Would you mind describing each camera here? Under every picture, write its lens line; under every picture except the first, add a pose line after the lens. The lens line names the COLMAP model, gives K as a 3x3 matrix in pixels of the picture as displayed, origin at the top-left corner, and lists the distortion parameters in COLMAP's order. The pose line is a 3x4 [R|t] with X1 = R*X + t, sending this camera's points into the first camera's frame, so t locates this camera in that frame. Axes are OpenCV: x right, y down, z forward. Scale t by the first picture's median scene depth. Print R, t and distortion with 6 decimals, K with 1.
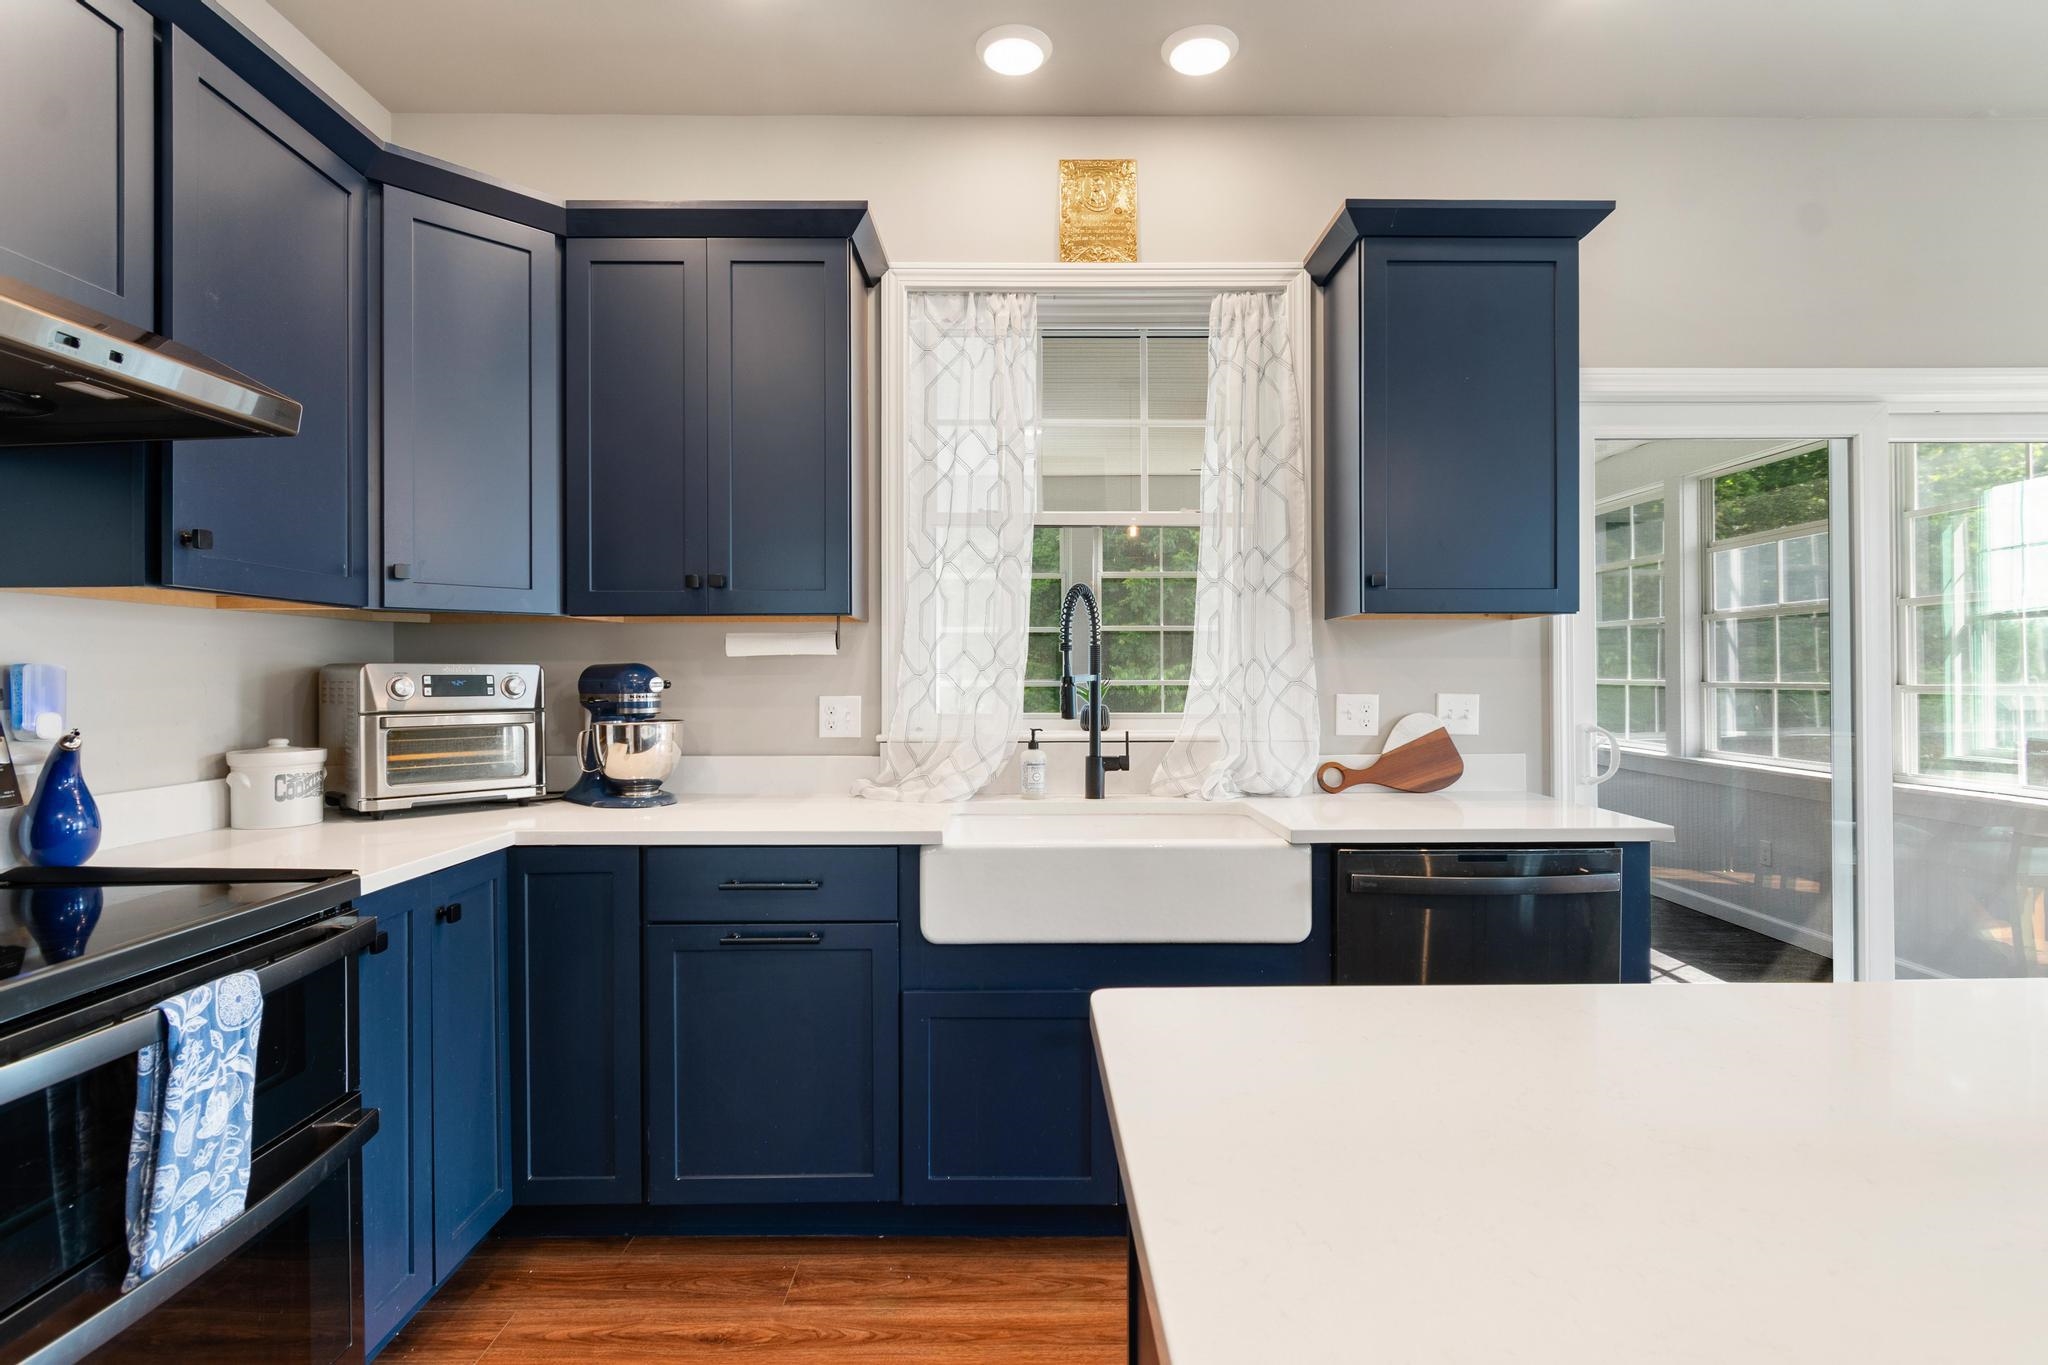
lens RADIAL K [[1027.9, 0, 1024.0], [0, 1027.9, 682.5], [0, 0, 1]] dist [0.001095, 0.000232]
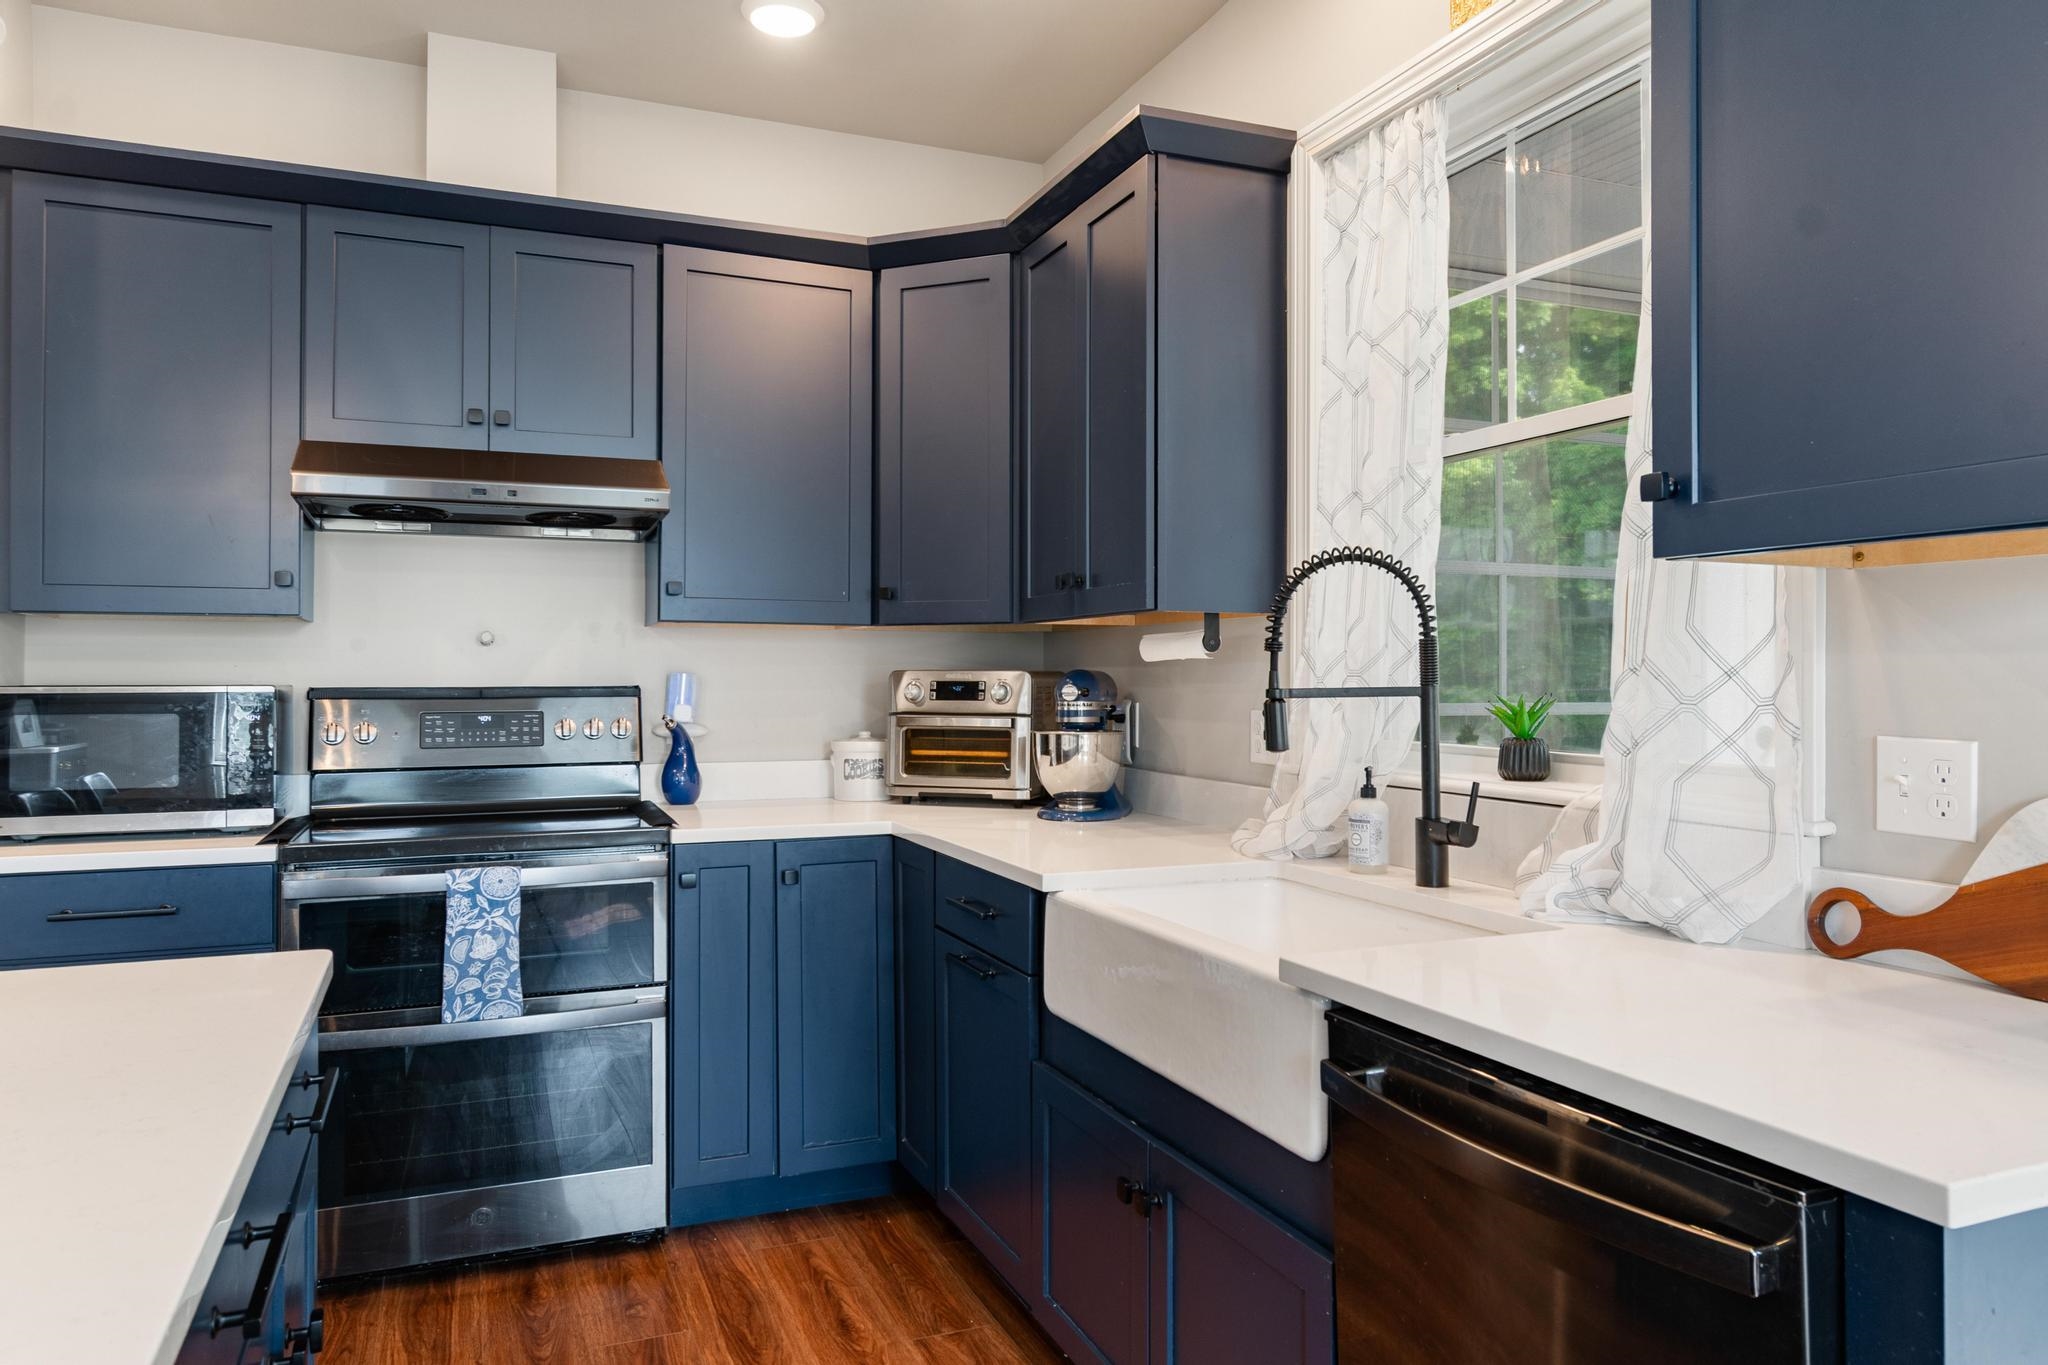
lens RADIAL K [[1359.7, 0, 1024.0], [0, 1359.7, 682.5], [0, 0, 1]] dist [0.001075, 0.000283]
pose [[0.374795, 0.007696, -0.927076, 0.918401], [-0.011440, 0.999928, 0.003676, -0.013067], [0.927037, 0.009228, 0.374856, 0.578402]]
